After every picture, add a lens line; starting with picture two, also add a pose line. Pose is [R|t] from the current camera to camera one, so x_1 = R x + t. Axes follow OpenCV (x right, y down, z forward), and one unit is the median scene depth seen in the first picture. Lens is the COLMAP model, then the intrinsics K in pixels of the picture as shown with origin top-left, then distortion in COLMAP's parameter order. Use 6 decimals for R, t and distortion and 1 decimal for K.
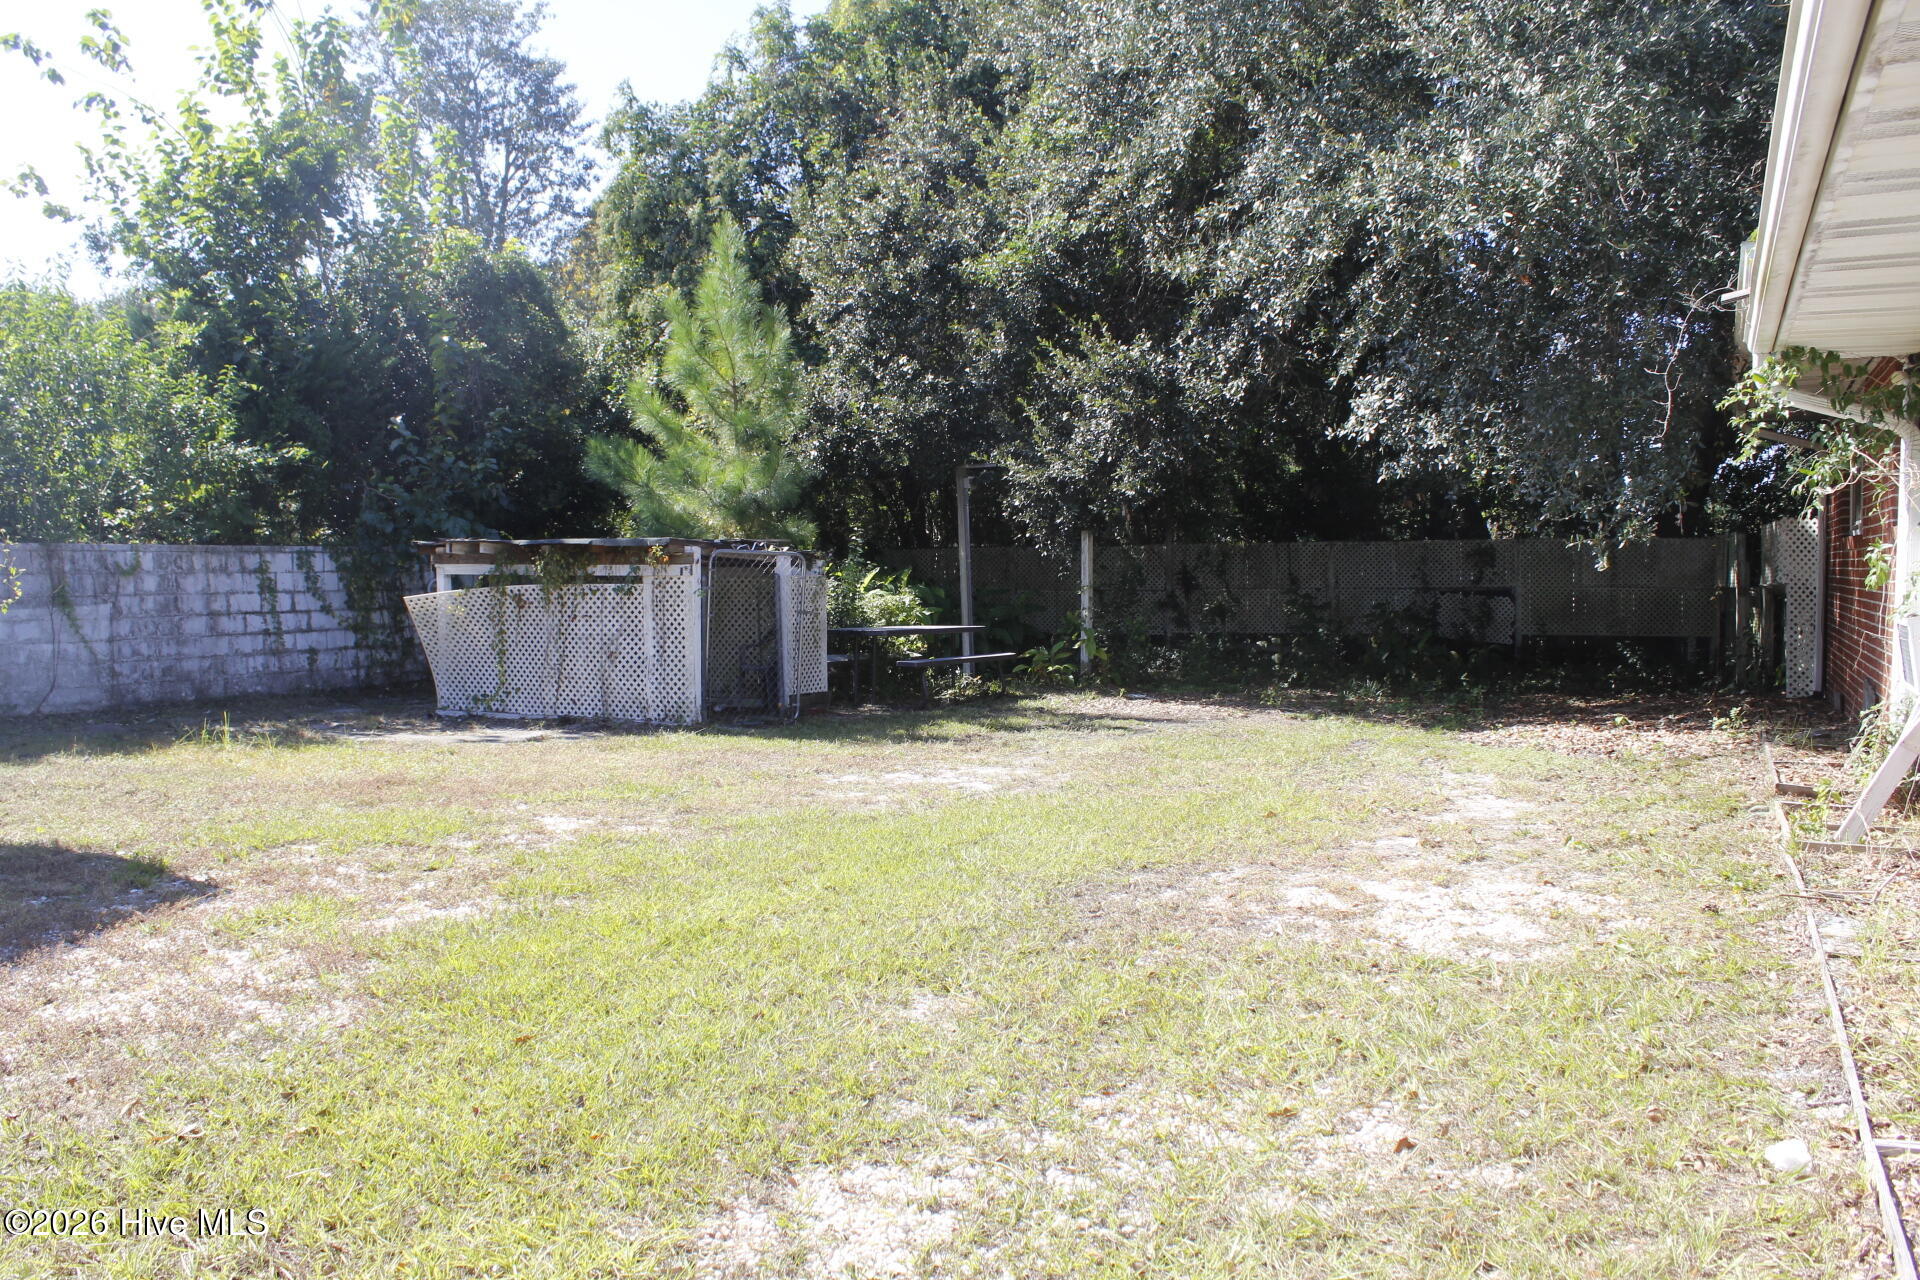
lens RADIAL K [[1594.6, 0, 957.5], [0, 1594.6, 653.1], [0, 0, 1]] dist [-0.163513, 0.141981]
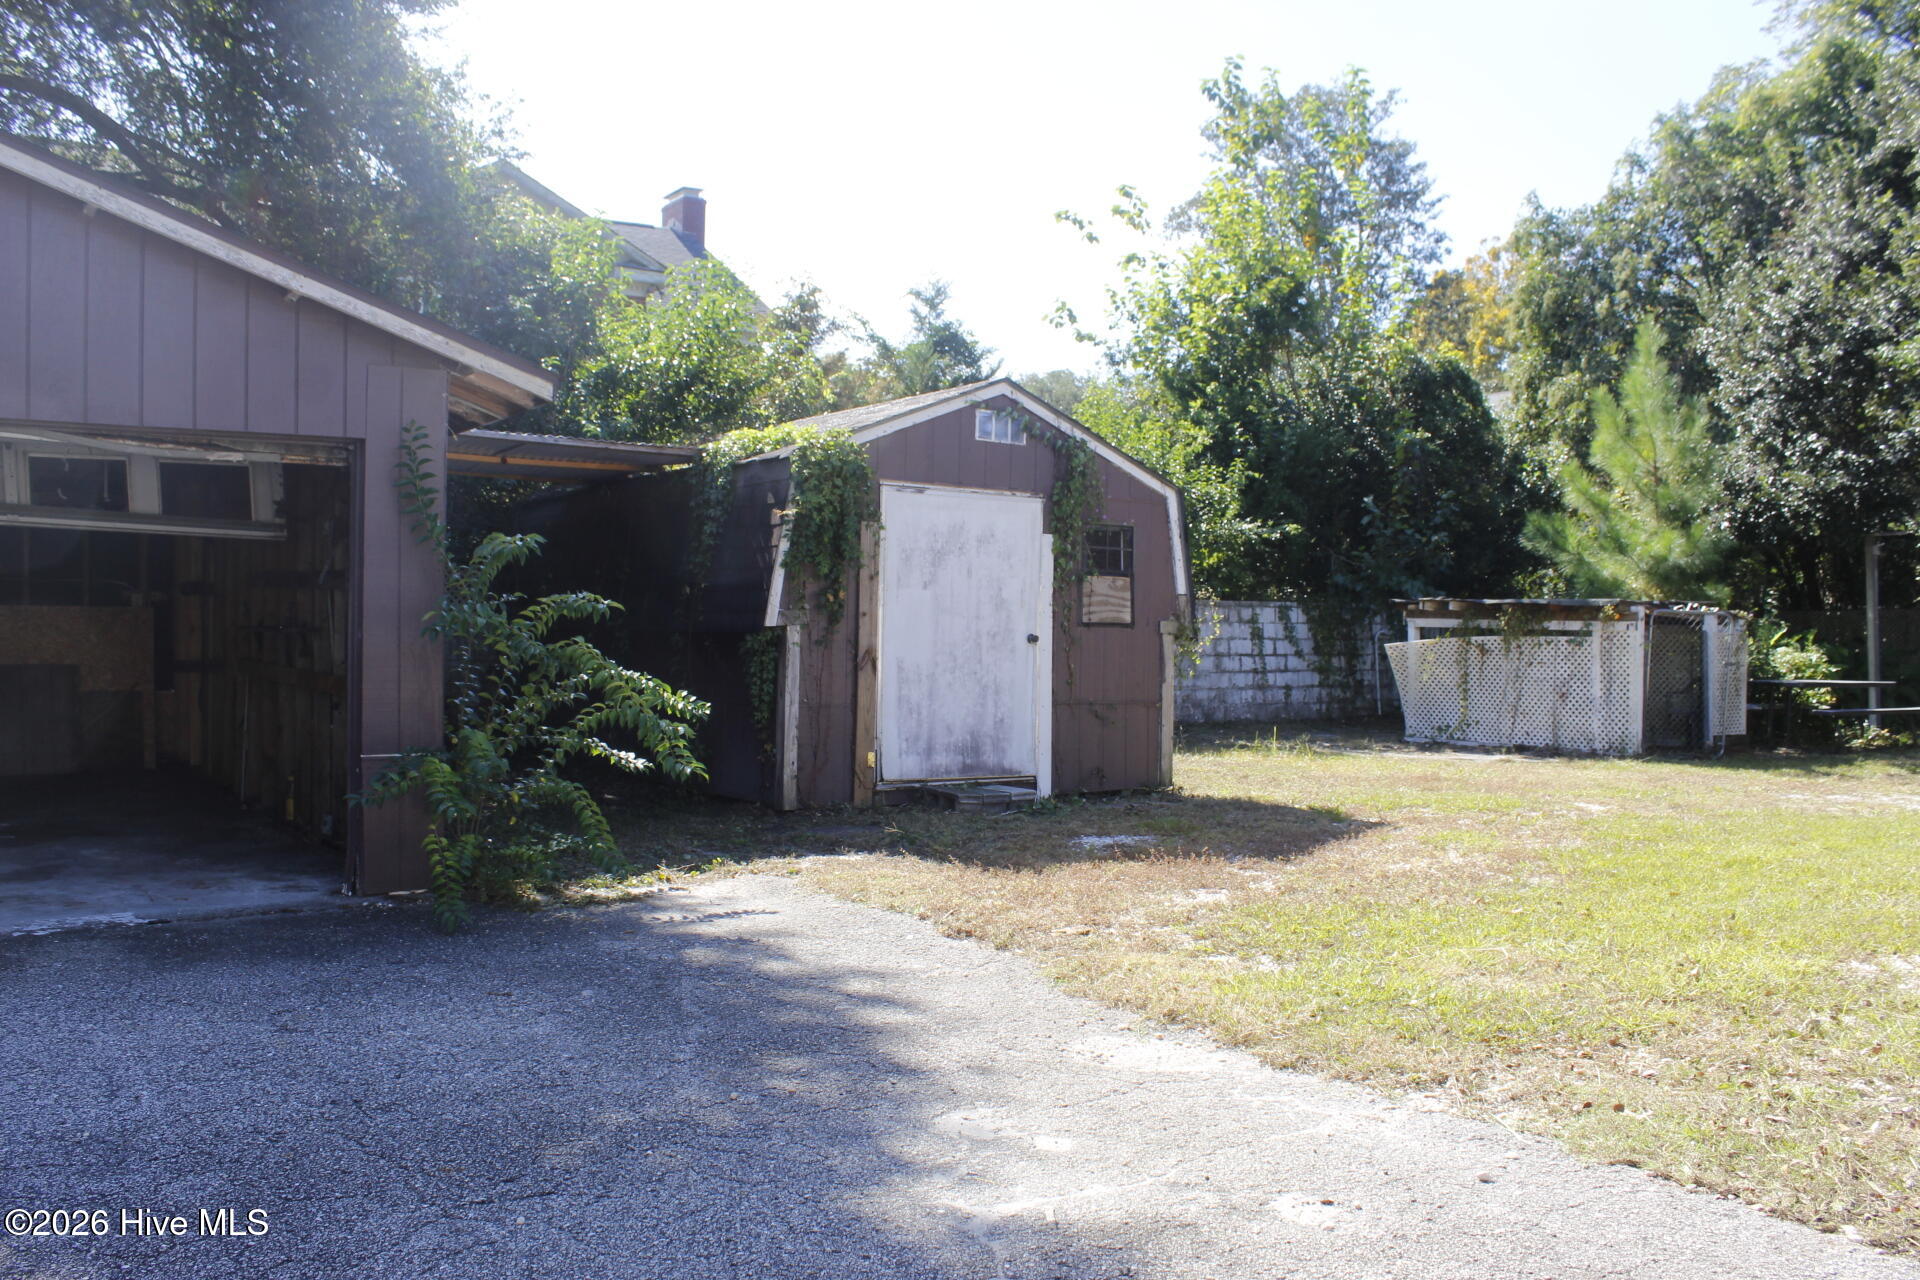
lens RADIAL K [[1594.6, 0, 959.7], [0, 1594.6, 653.7], [0, 0, 1]] dist [-0.163513, 0.141981]
pose [[0.875761, 0.018959, -0.482372, -0.038186], [-0.036296, 0.998986, -0.026632, 0.014218], [0.481378, 0.040831, 0.875562, -0.211820]]
